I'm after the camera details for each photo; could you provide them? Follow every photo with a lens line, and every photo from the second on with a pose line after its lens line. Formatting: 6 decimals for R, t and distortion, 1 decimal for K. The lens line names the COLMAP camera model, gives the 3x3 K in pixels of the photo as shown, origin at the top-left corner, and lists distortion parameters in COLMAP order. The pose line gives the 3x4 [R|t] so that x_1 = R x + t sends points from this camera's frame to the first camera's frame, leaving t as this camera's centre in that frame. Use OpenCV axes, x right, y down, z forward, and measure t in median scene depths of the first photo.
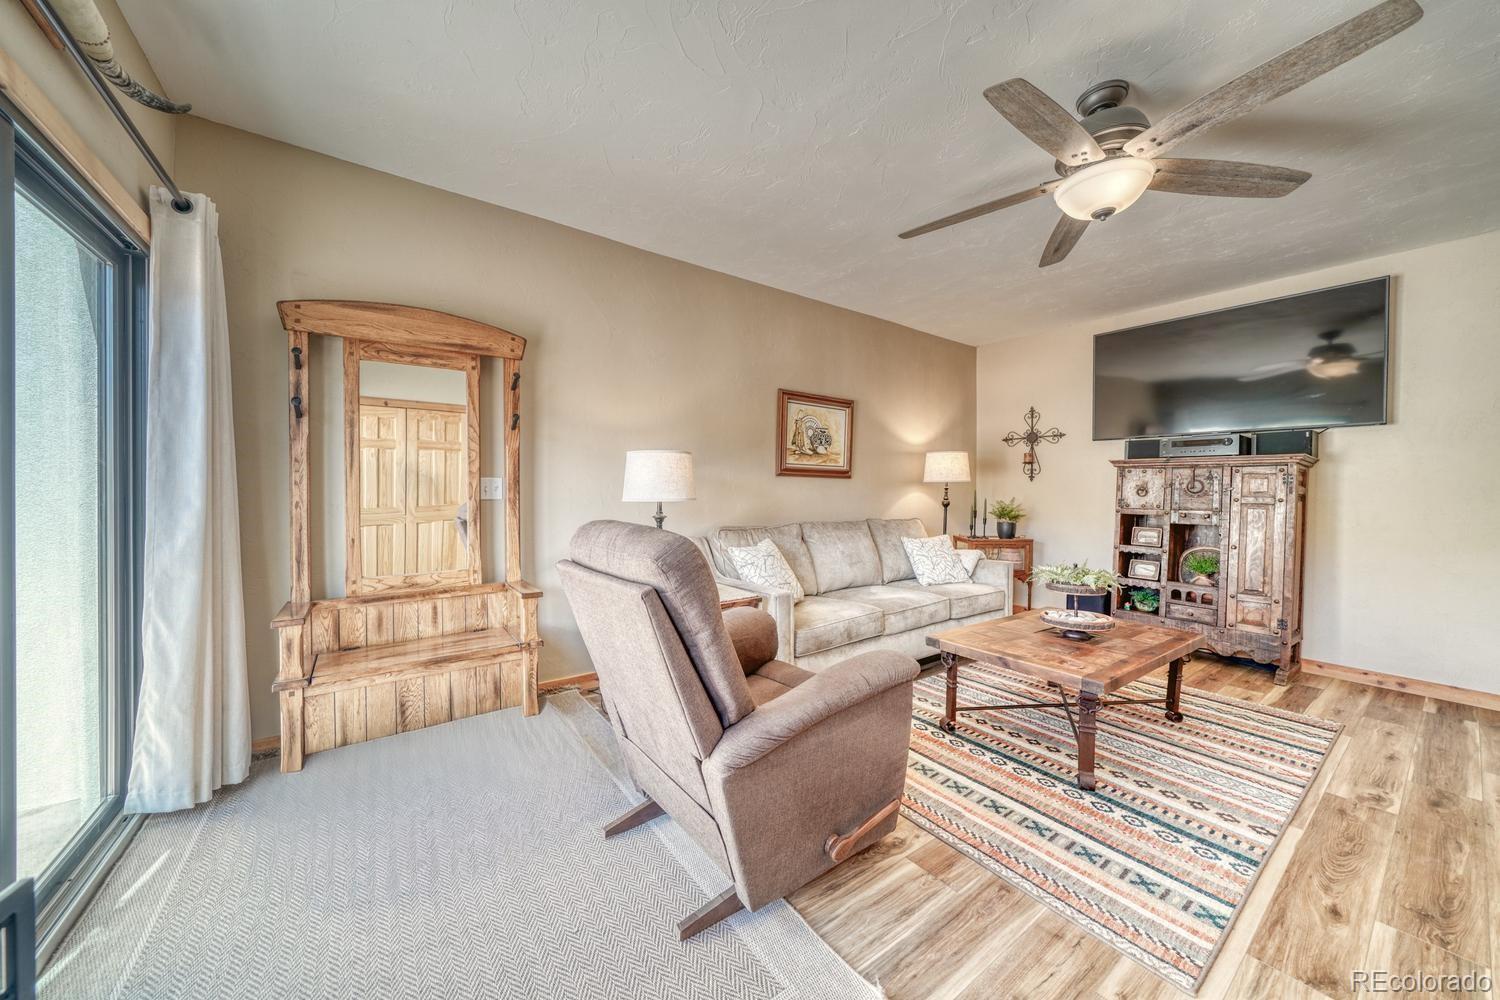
lens RADIAL K [[517.8, 0, 742.8], [0, 517.8, 503.2], [0, 0, 1]] dist [-0.006023, -0.000068]
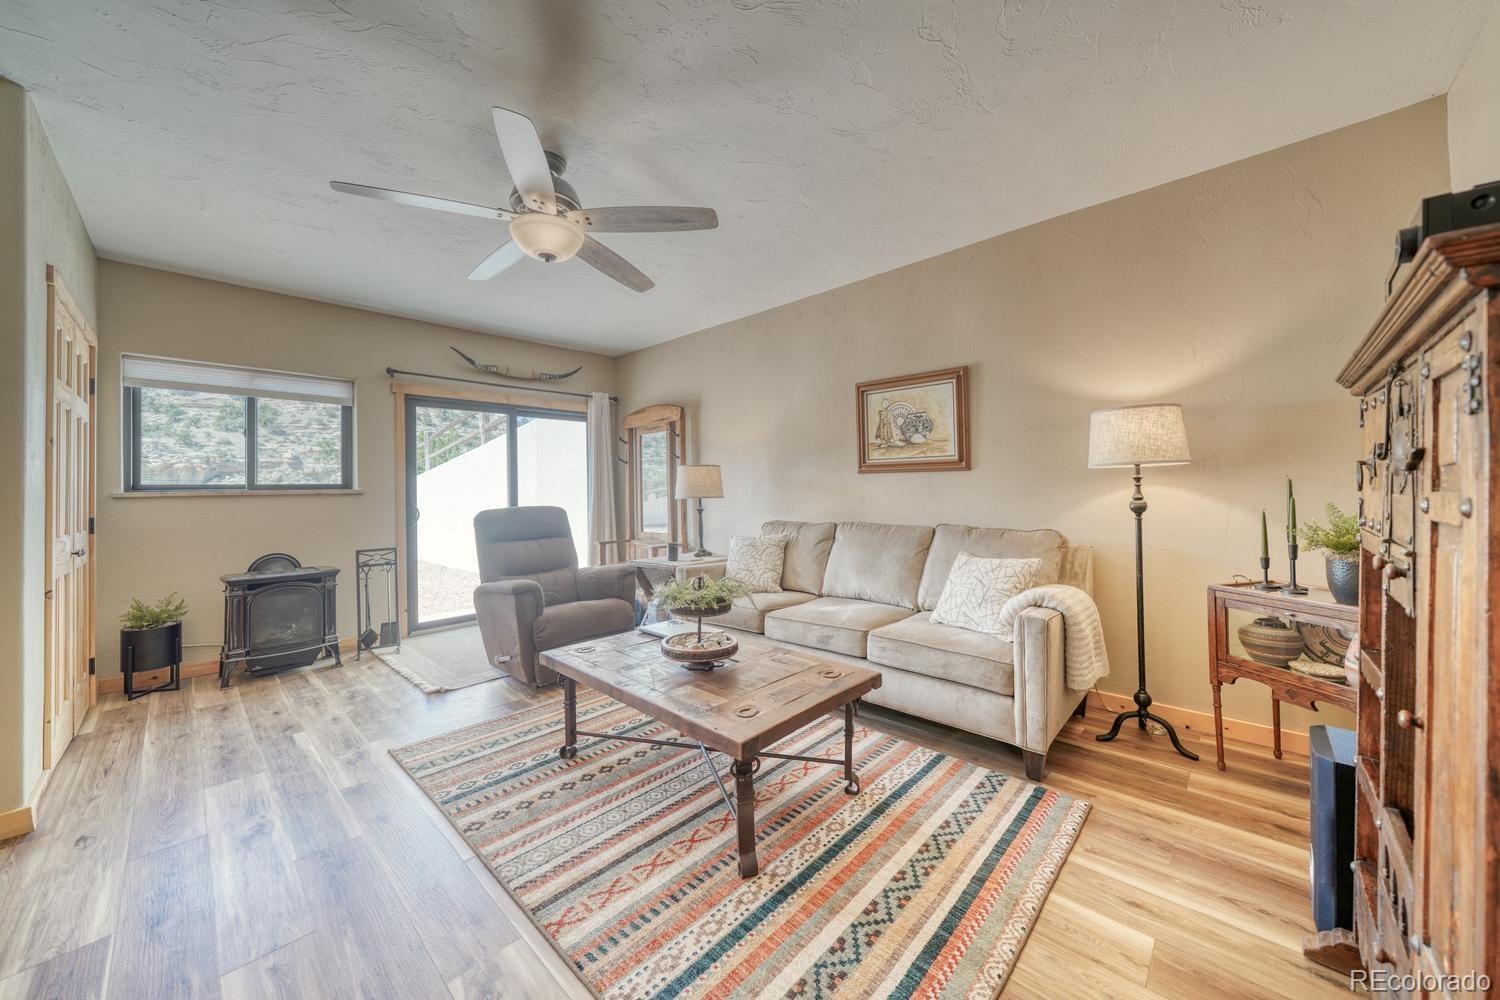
lens RADIAL K [[517.8, 0, 736.6], [0, 517.8, 481.6], [0, 0, 1]] dist [-0.006023, -0.000068]
pose [[0.209720, -0.028117, -0.977357, 7.582013], [-0.018096, 0.999304, -0.032632, -0.015328], [0.977594, 0.024530, 0.209065, 4.563796]]
